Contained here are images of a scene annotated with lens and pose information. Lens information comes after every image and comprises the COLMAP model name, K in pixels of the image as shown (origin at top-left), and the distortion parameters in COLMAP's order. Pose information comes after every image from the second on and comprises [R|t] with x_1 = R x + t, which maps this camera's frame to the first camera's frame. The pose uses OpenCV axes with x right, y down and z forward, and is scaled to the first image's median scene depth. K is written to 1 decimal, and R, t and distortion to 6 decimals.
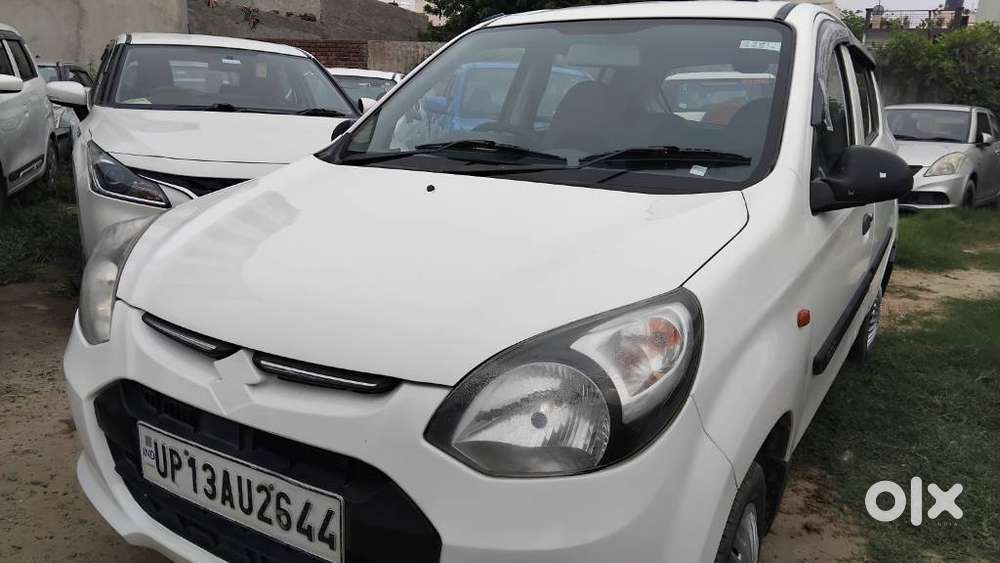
lens RADIAL K [[737.3, 0, 500.0], [0, 737.3, 281.5], [0, 0, 1]] dist [0.101267, -0.187192]
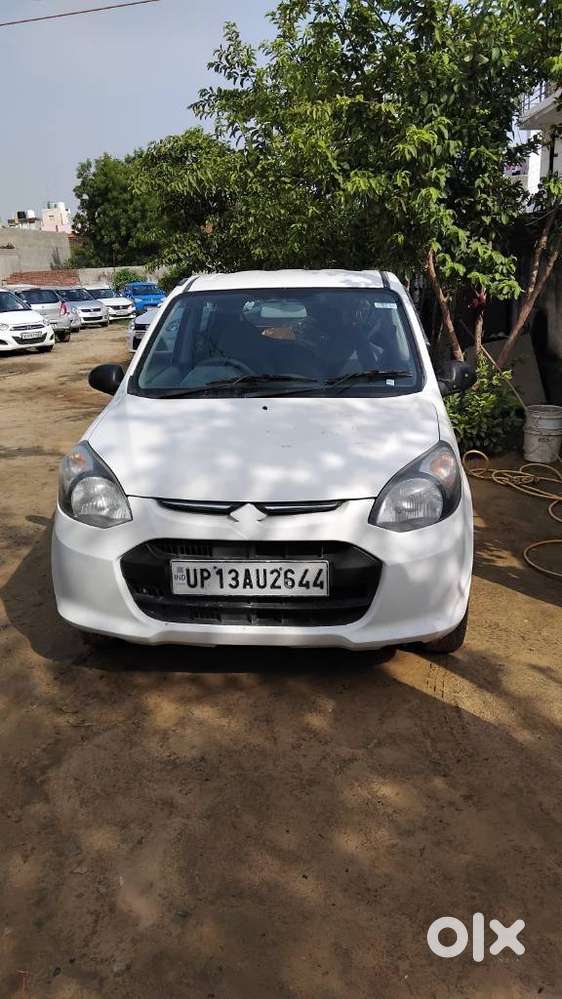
lens RADIAL K [[736.5, 0, 281.0], [0, 736.5, 499.5], [0, 0, 1]] dist [0.101267, -0.187192]
pose [[0.899409, -0.162180, 0.405908, -0.957927], [0.150141, 0.986745, 0.061571, -0.020548], [-0.410513, 0.005566, 0.911838, -0.691753]]
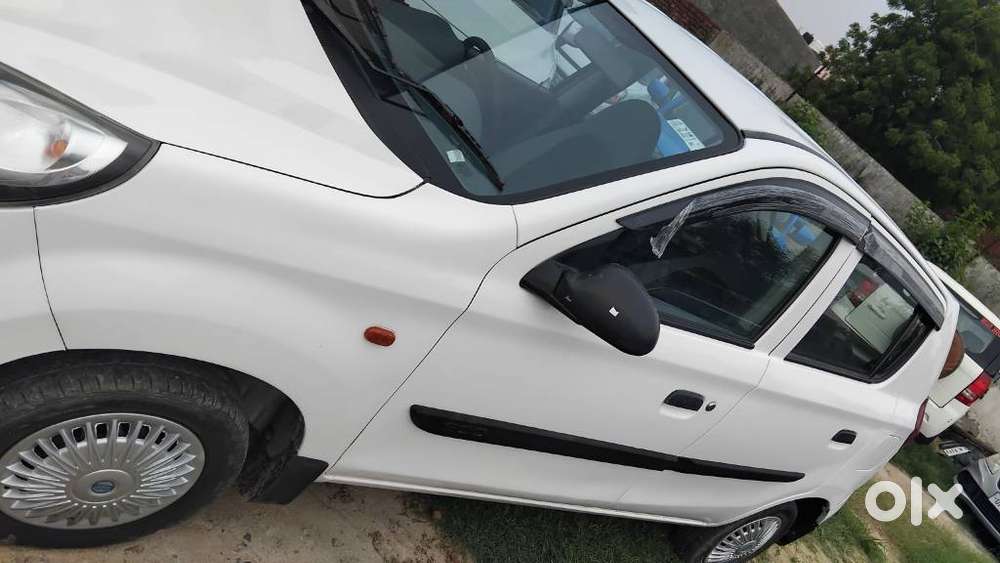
lens RADIAL K [[737.3, 0, 500.0], [0, 737.3, 281.5], [0, 0, 1]] dist [0.101267, -0.187192]
pose [[0.684855, 0.694699, -0.219924, 0.742894], [-0.684704, 0.716776, 0.131955, -0.240314], [0.249305, 0.060213, 0.966551, 0.215543]]
